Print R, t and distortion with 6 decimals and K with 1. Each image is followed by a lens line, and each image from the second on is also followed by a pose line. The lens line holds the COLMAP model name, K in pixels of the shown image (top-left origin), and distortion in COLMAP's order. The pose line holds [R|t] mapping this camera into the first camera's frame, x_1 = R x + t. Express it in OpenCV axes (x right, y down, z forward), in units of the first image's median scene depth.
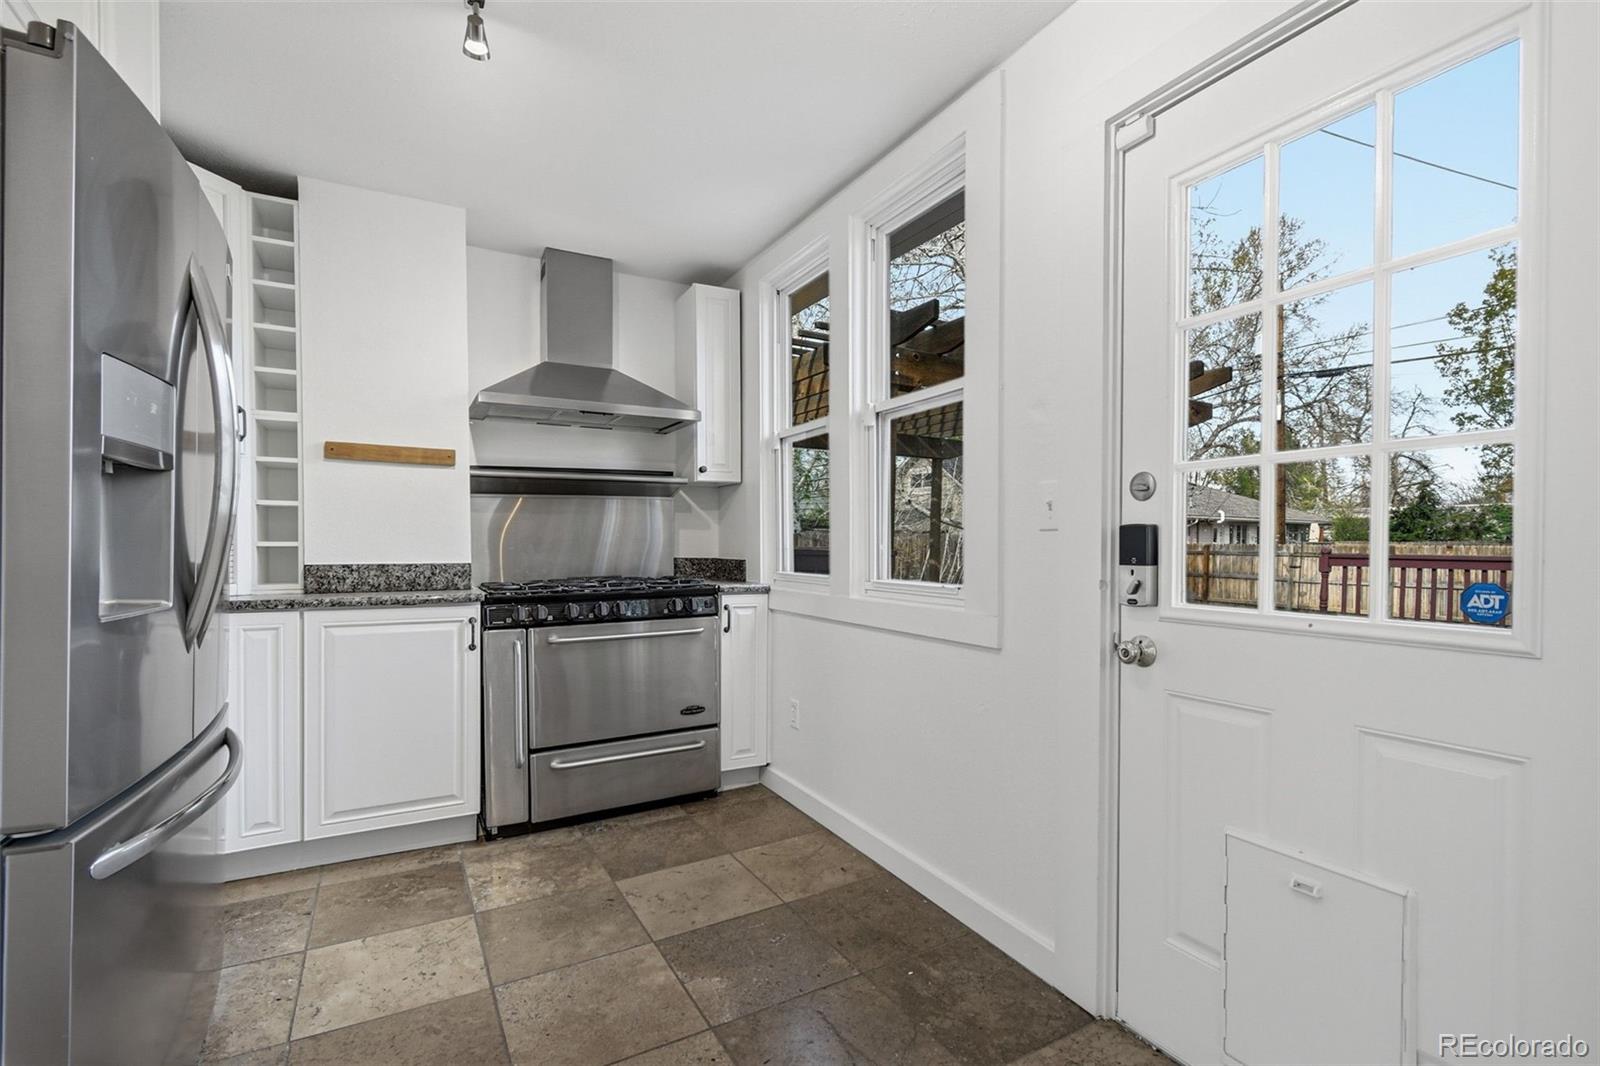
lens RADIAL K [[733.3, 0, 800.7], [0, 733.3, 549.8], [0, 0, 1]] dist [0.007679, -0.002816]
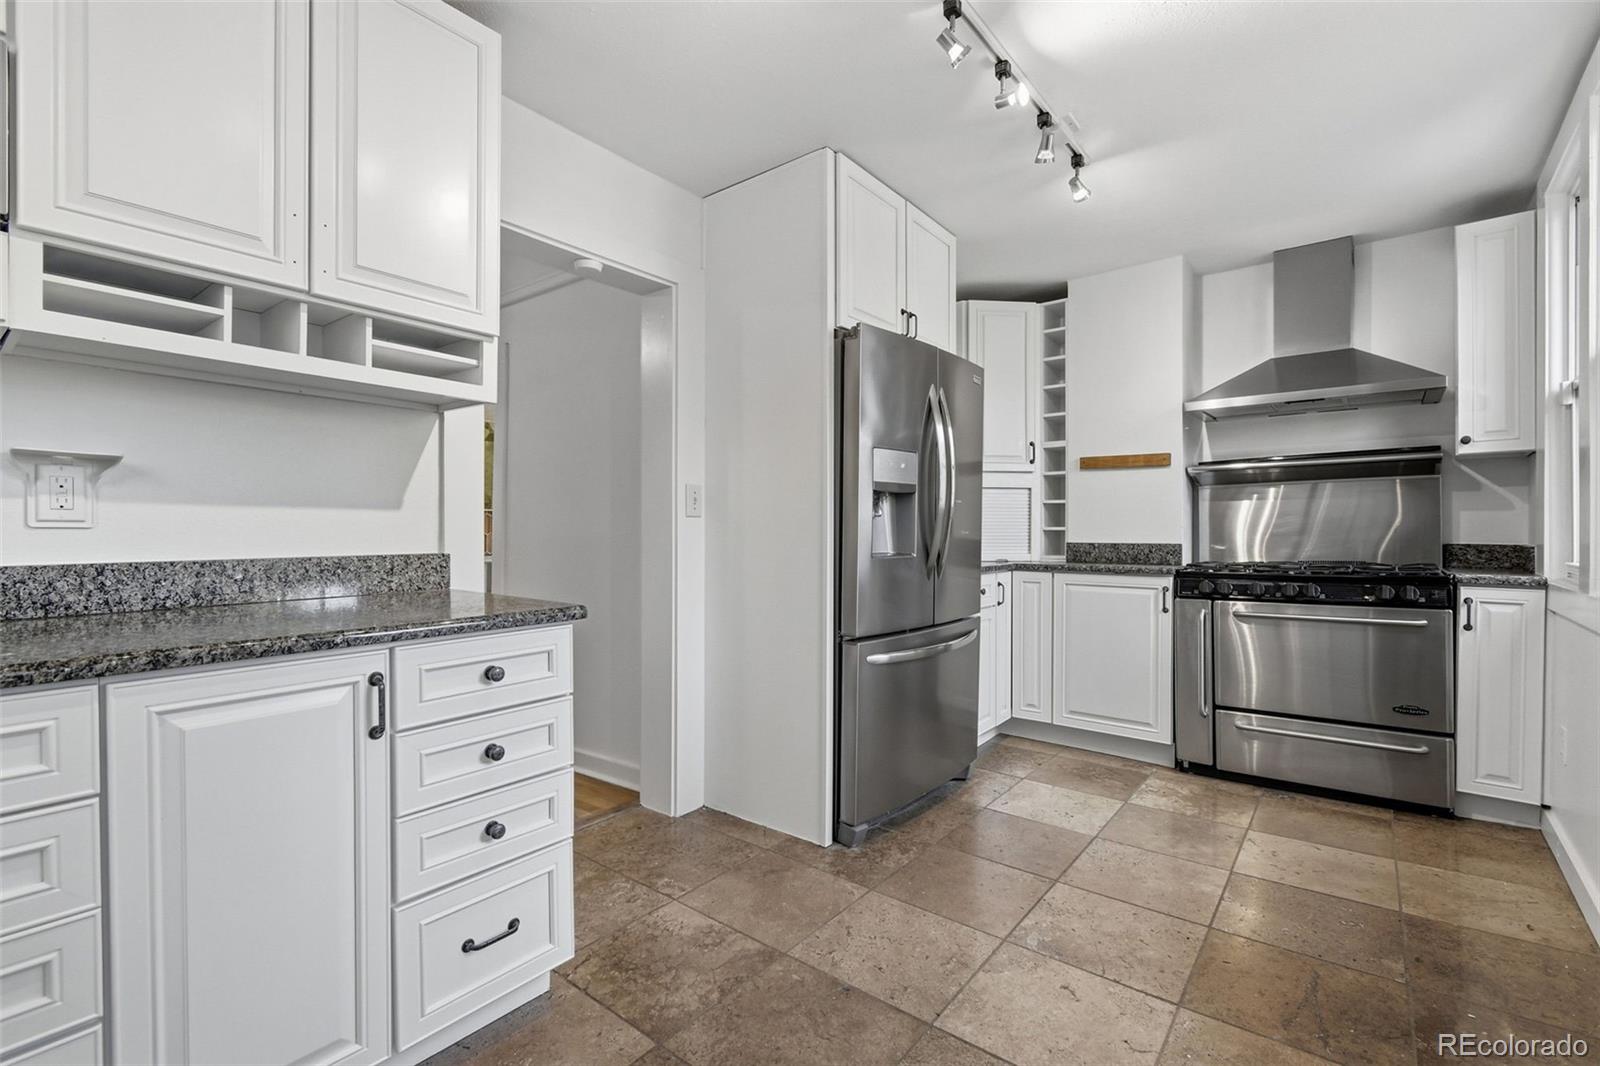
lens RADIAL K [[733.3, 0, 800.2], [0, 733.3, 536.8], [0, 0, 1]] dist [0.007679, -0.002816]
pose [[0.375216, 0.004930, -0.926924, 0.414373], [-0.008850, 0.999959, 0.001736, 0.009057], [0.926895, 0.007552, 0.375244, -0.042608]]
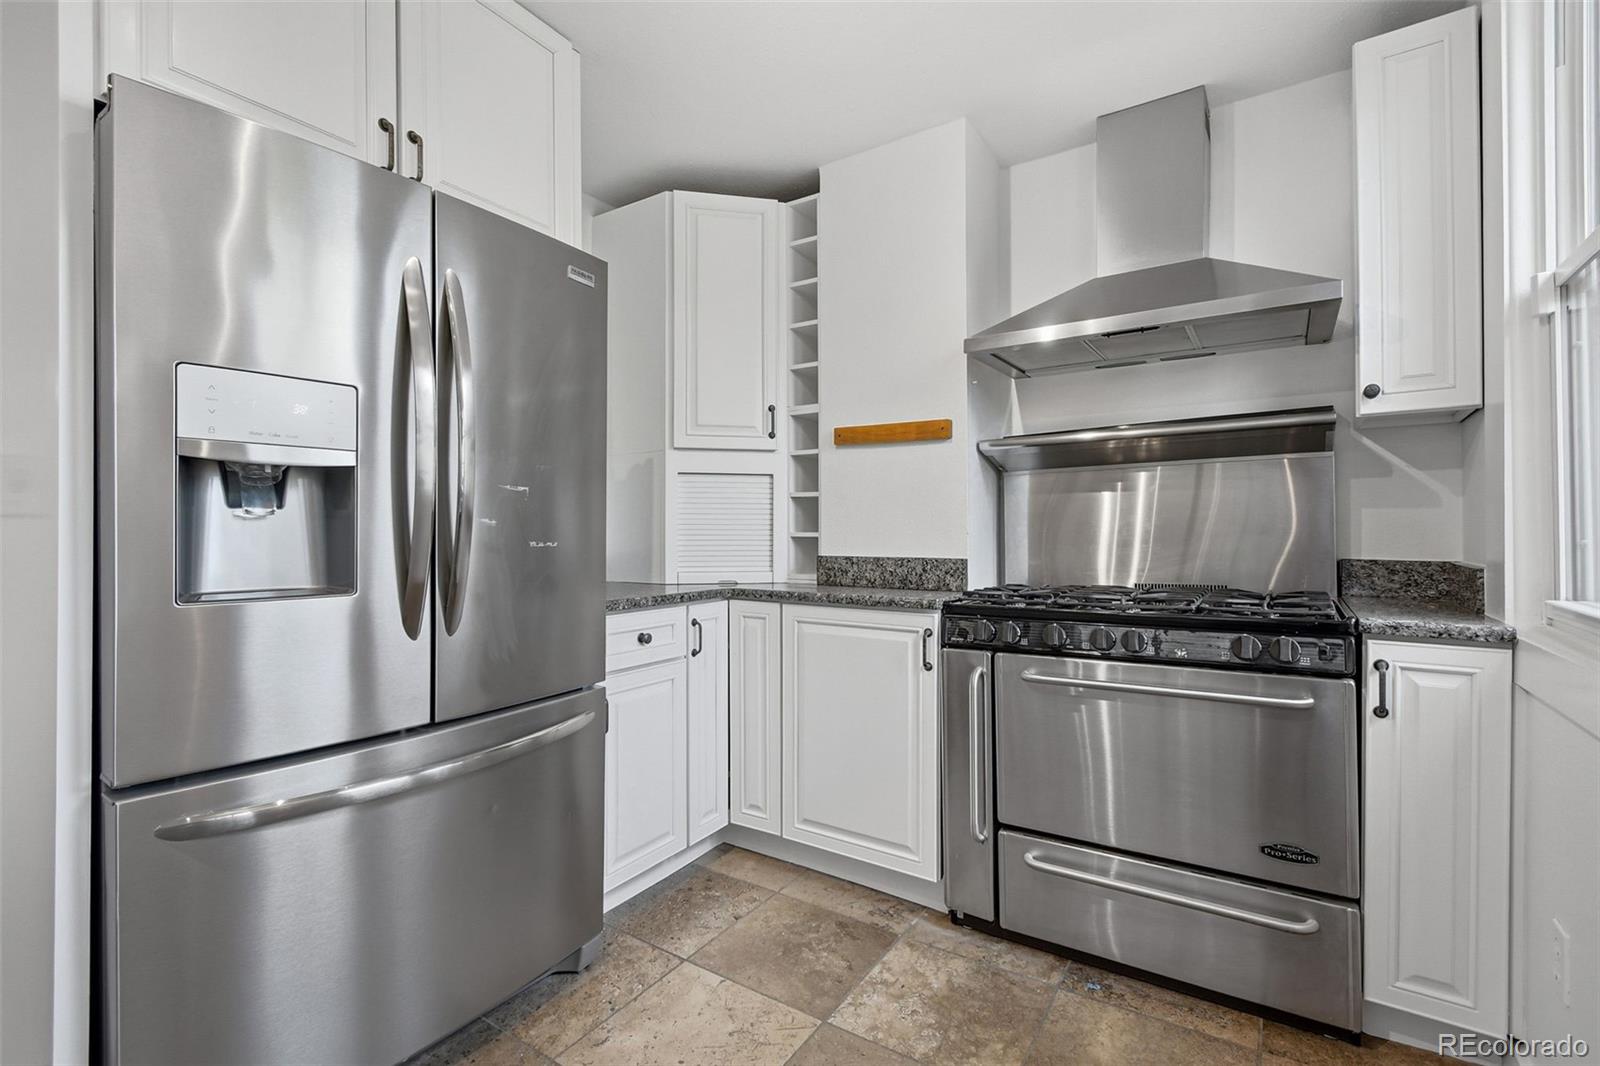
lens RADIAL K [[717.9, 0, 816.7], [0, 717.9, 531.3], [0, 0, 1]] dist [0.001094, 0.000433]
pose [[0.460735, -0.002274, -0.887535, 0.153315], [-0.006175, 0.999964, -0.005767, -0.005520], [0.887516, 0.008138, 0.460704, 0.466226]]
